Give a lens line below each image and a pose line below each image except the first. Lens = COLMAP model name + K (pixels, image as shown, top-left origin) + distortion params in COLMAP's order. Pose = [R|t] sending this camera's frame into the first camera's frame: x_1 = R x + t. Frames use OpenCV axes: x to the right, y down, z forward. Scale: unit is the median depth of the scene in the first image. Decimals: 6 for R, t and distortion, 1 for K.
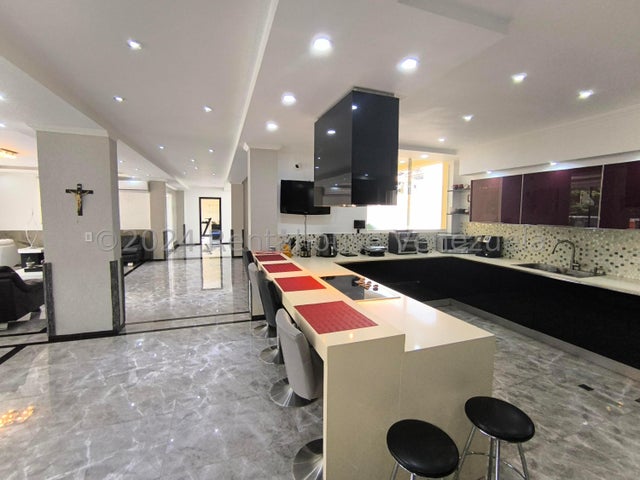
lens RADIAL K [[292.3, 0, 320.5], [0, 292.3, 234.5], [0, 0, 1]] dist [-0.020511, 0.008386]
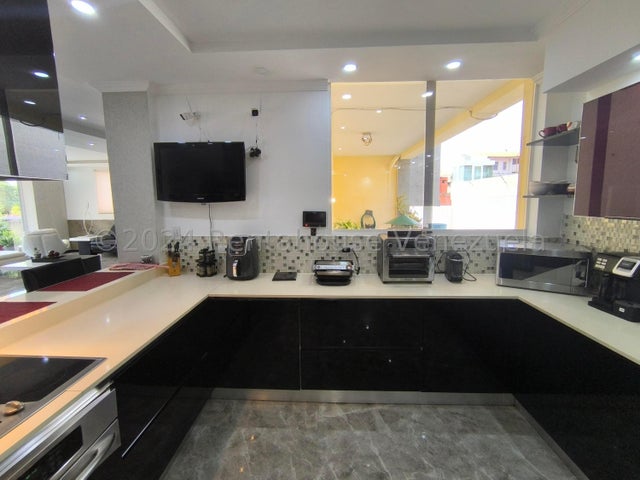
lens RADIAL K [[292.3, 0, 321.5], [0, 292.3, 234.8], [0, 0, 1]] dist [-0.020511, 0.008386]
pose [[0.927049, 0.029662, -0.373766, 0.443539], [-0.014094, 0.998918, 0.044318, -0.039206], [0.374676, -0.035817, 0.926464, 0.662336]]
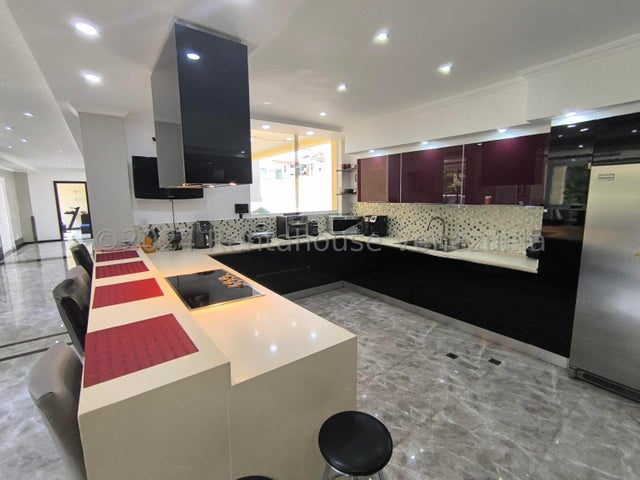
lens RADIAL K [[292.3, 0, 321.6], [0, 292.3, 234.3], [0, 0, 1]] dist [-0.020511, 0.008386]
pose [[0.953170, -0.059901, 0.296444, 0.122912], [0.043690, 0.997180, 0.061018, -0.000612], [-0.299263, -0.045209, 0.953099, 0.106230]]
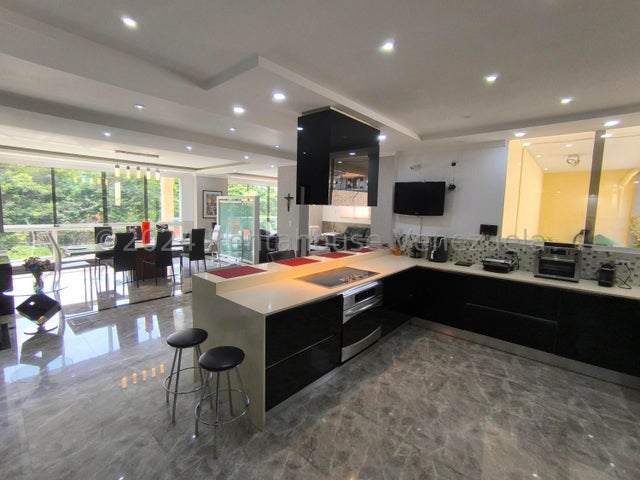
lens RADIAL K [[292.3, 0, 322.6], [0, 292.3, 234.0], [0, 0, 1]] dist [-0.020511, 0.008386]
pose [[0.496119, 0.082613, -0.864315, 0.770361], [-0.091504, 0.994894, 0.042570, -0.020131], [0.863419, 0.057968, 0.501146, 0.267824]]
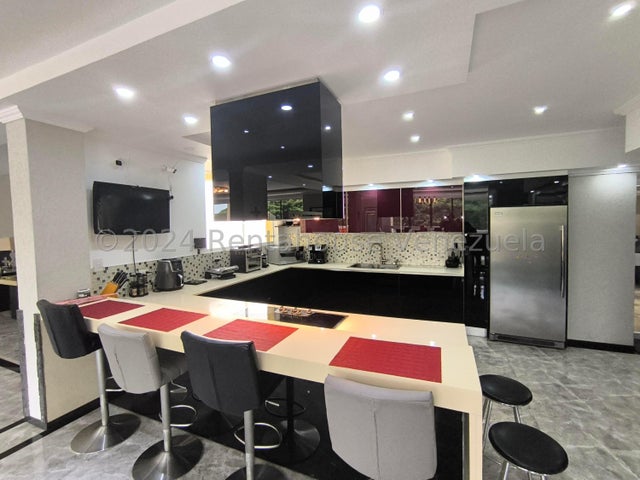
lens RADIAL K [[292.3, 0, 322.0], [0, 292.3, 234.2], [0, 0, 1]] dist [-0.020511, 0.008386]
pose [[0.677512, -0.051548, 0.733703, -0.298752], [0.086017, 0.996249, -0.009435, -0.029002], [-0.730465, 0.069504, 0.679405, 0.262893]]
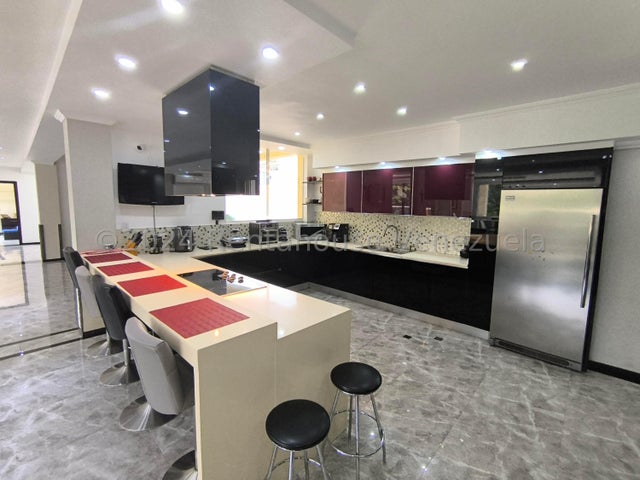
lens RADIAL K [[292.3, 0, 321.8], [0, 292.3, 234.3], [0, 0, 1]] dist [-0.020511, 0.008386]
pose [[0.886439, -0.044533, 0.460698, -0.011370], [0.029818, 0.998787, 0.039173, 0.000035], [-0.461884, -0.020987, 0.886692, 0.009728]]
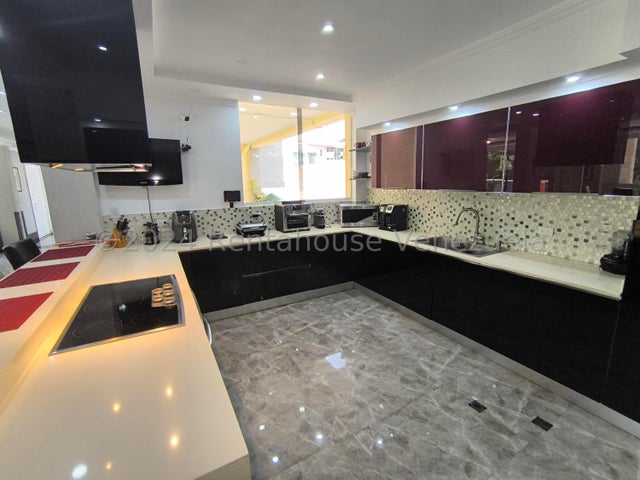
lens RADIAL K [[292.3, 0, 321.6], [0, 292.3, 233.5], [0, 0, 1]] dist [-0.020511, 0.008386]
pose [[0.984246, -0.056102, 0.167668, 0.294930], [0.039119, 0.993919, 0.102927, -0.009218], [-0.172423, -0.094746, 0.980456, 0.262623]]
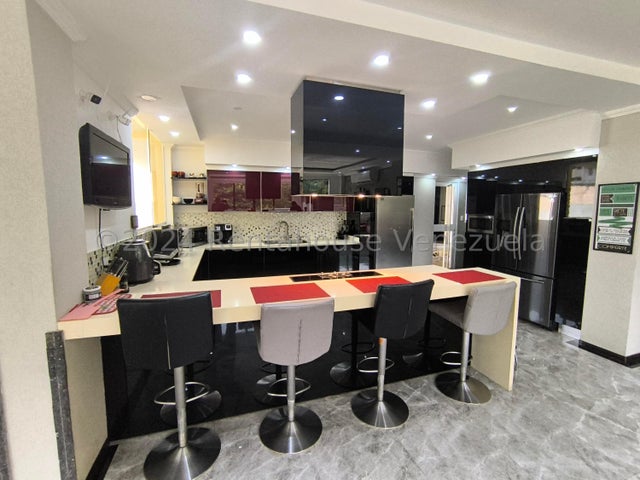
lens RADIAL K [[292.3, 0, 324.3], [0, 292.3, 222.9], [0, 0, 1]] dist [-0.020511, 0.008386]
pose [[0.012078, -0.069007, 0.997543, -0.624235], [0.075216, 0.994852, 0.067910, -0.056450], [-0.997094, 0.074211, 0.017206, 0.754102]]
